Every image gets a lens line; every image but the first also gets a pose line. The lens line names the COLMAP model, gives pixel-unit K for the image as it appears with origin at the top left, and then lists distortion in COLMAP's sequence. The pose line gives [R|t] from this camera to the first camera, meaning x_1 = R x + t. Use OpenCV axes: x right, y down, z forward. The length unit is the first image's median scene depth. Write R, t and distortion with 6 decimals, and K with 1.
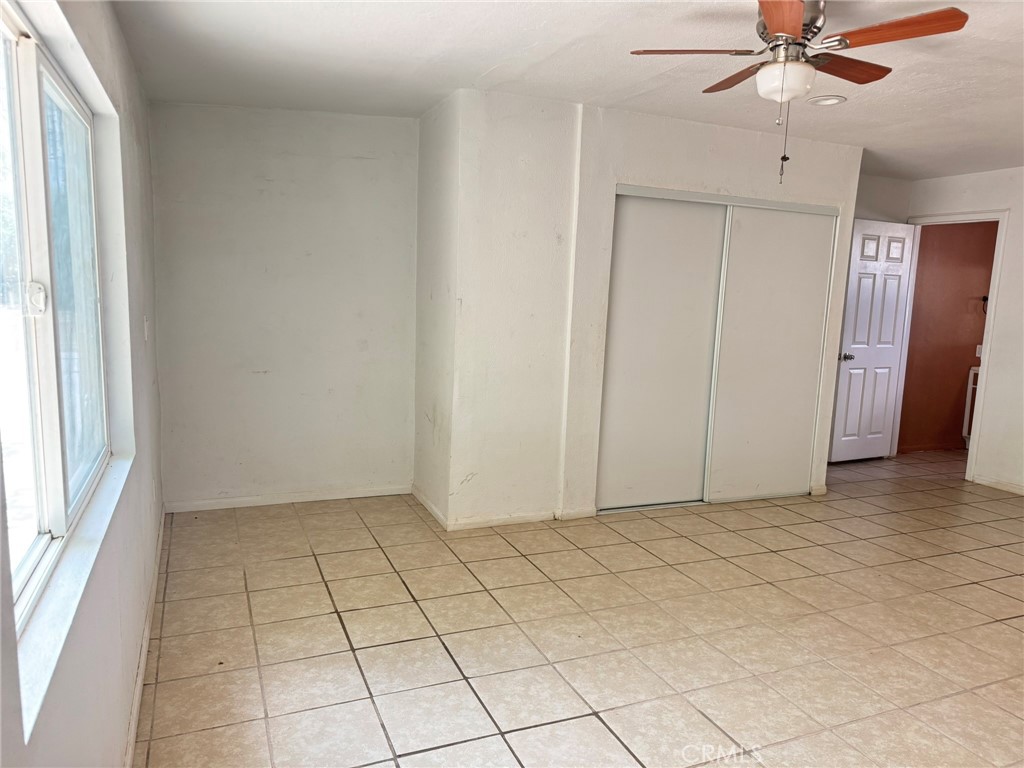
lens RADIAL K [[723.1, 0, 511.1], [0, 723.1, 387.6], [0, 0, 1]] dist [-0.032225, -0.005042]
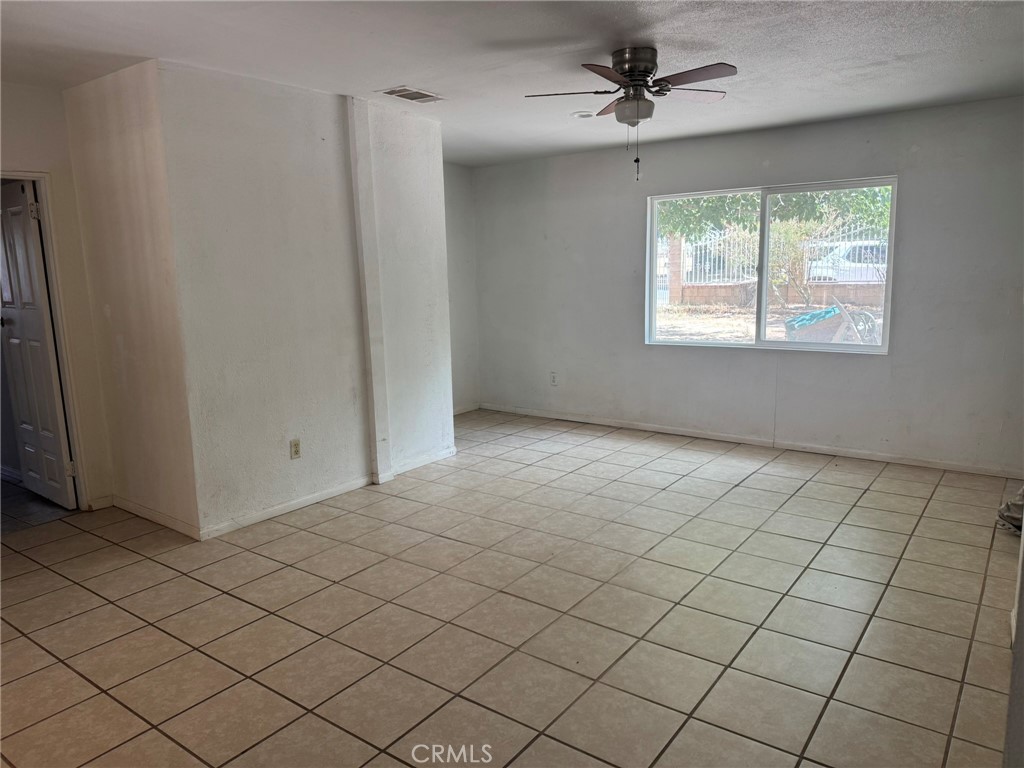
lens RADIAL K [[723.1, 0, 510.4], [0, 723.1, 384.6], [0, 0, 1]] dist [-0.032225, -0.005042]
pose [[-0.858442, 0.086099, -0.505632, 1.183562], [-0.065098, 0.959549, 0.273913, -0.260774], [0.508762, 0.268055, -0.818112, 1.916838]]
